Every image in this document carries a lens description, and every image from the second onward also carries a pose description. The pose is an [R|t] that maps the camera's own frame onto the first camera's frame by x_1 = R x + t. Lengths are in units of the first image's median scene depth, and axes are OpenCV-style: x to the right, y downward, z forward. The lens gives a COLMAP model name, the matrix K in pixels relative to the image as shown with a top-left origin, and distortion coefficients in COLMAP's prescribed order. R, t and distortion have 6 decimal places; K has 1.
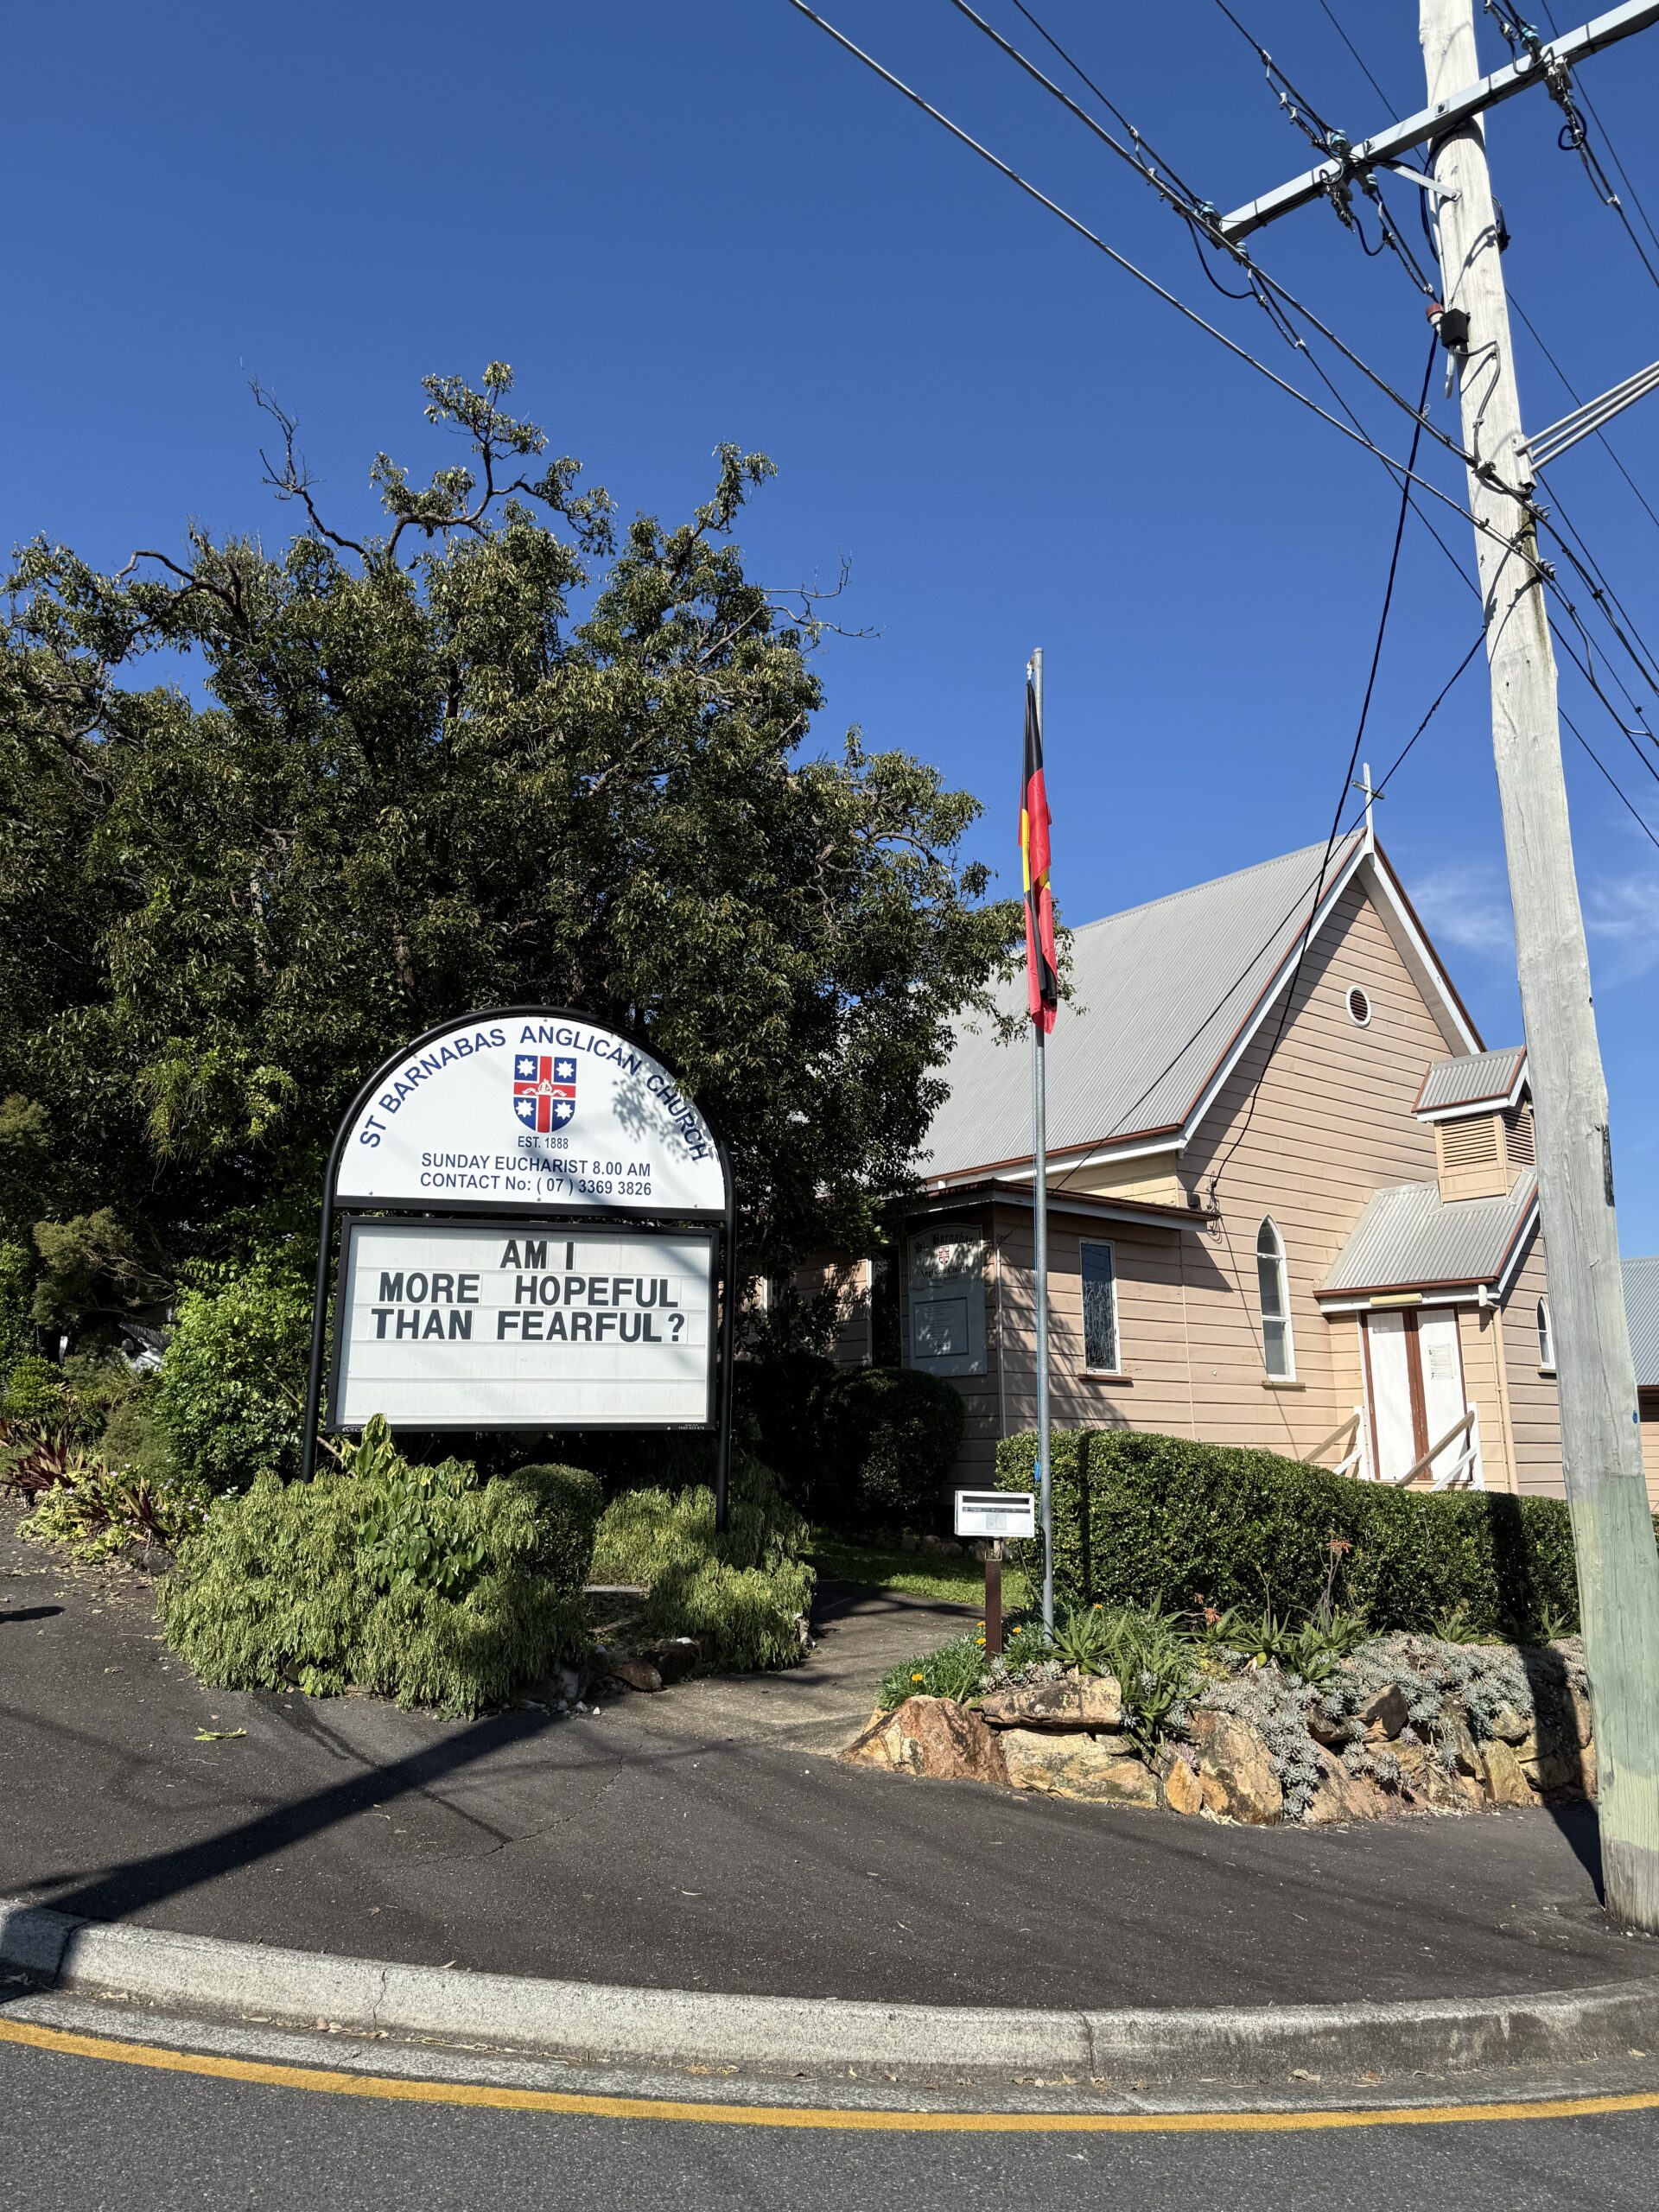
lens RADIAL K [[1531.3, 0, 851.3], [0, 1531.3, 1112.6], [0, 0, 1]] dist [0.130106, -0.001208]
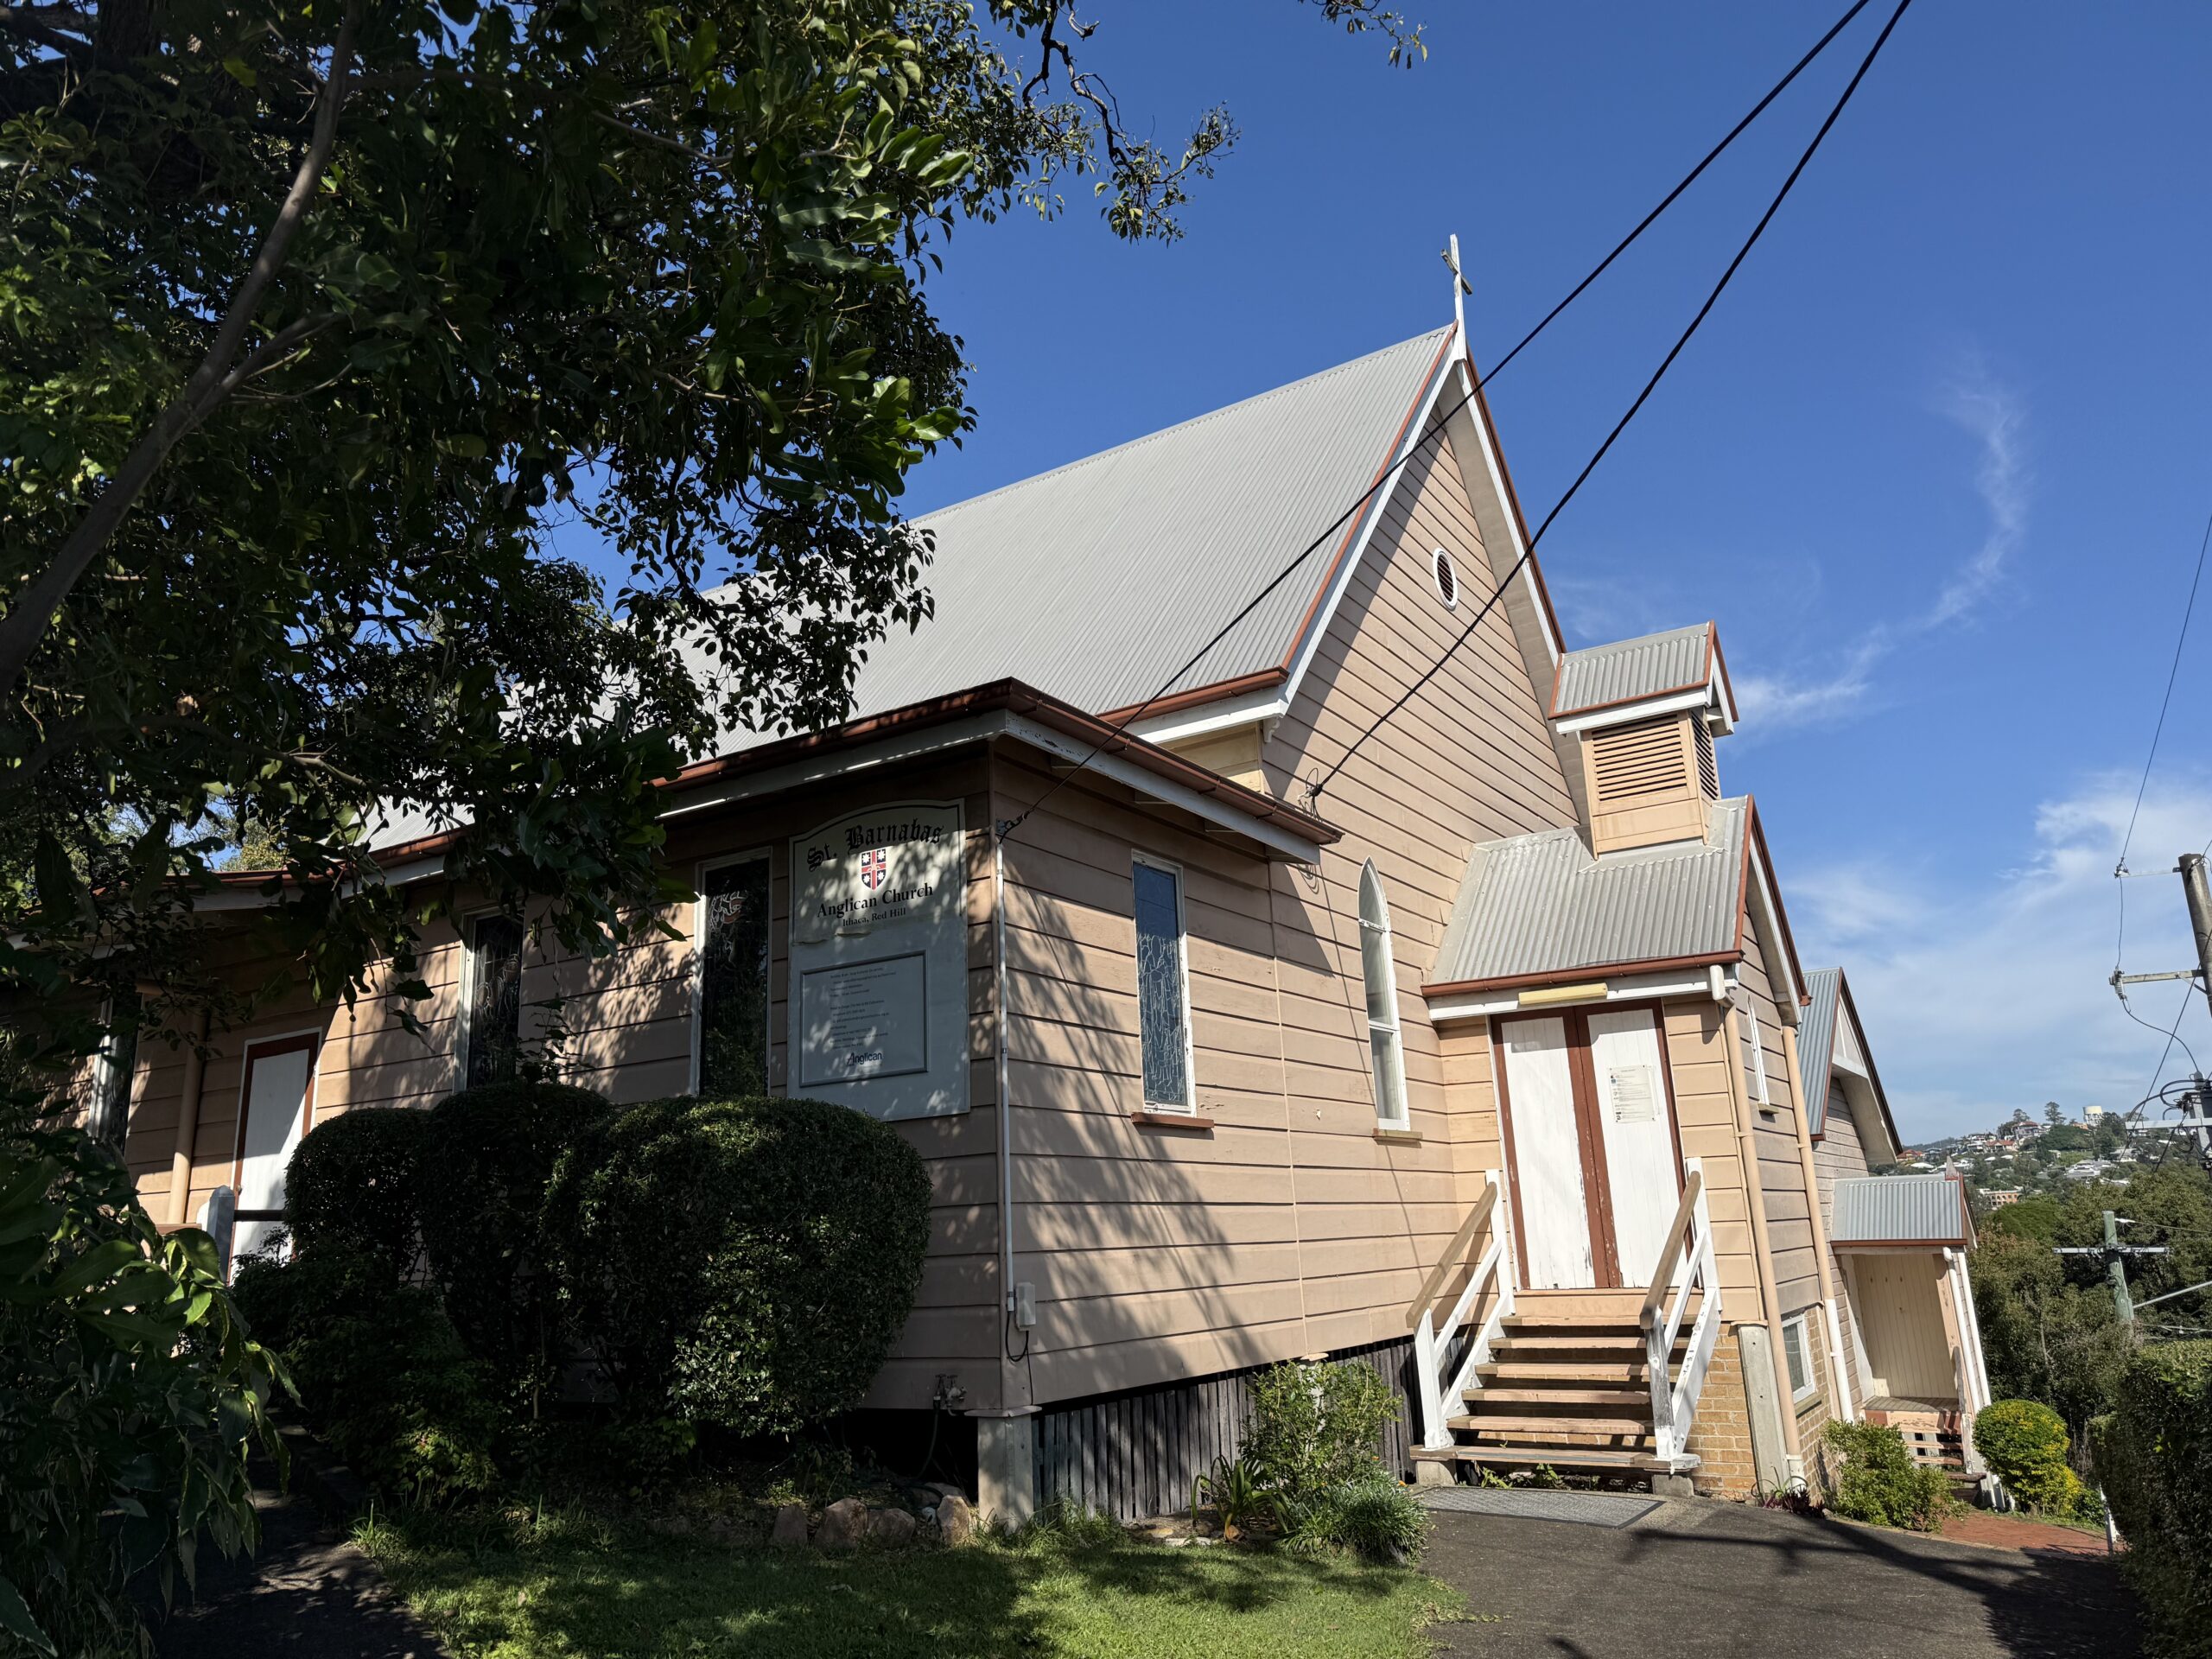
lens RADIAL K [[1531.3, 0, 1104.2], [0, 1531.3, 817.7], [0, 0, 1]] dist [0.130106, -0.001208]
pose [[0.954749, 0.047321, 0.293623, -0.011943], [-0.031812, 0.997846, -0.057374, 0.095378], [-0.295705, 0.045437, 0.954198, 0.482262]]
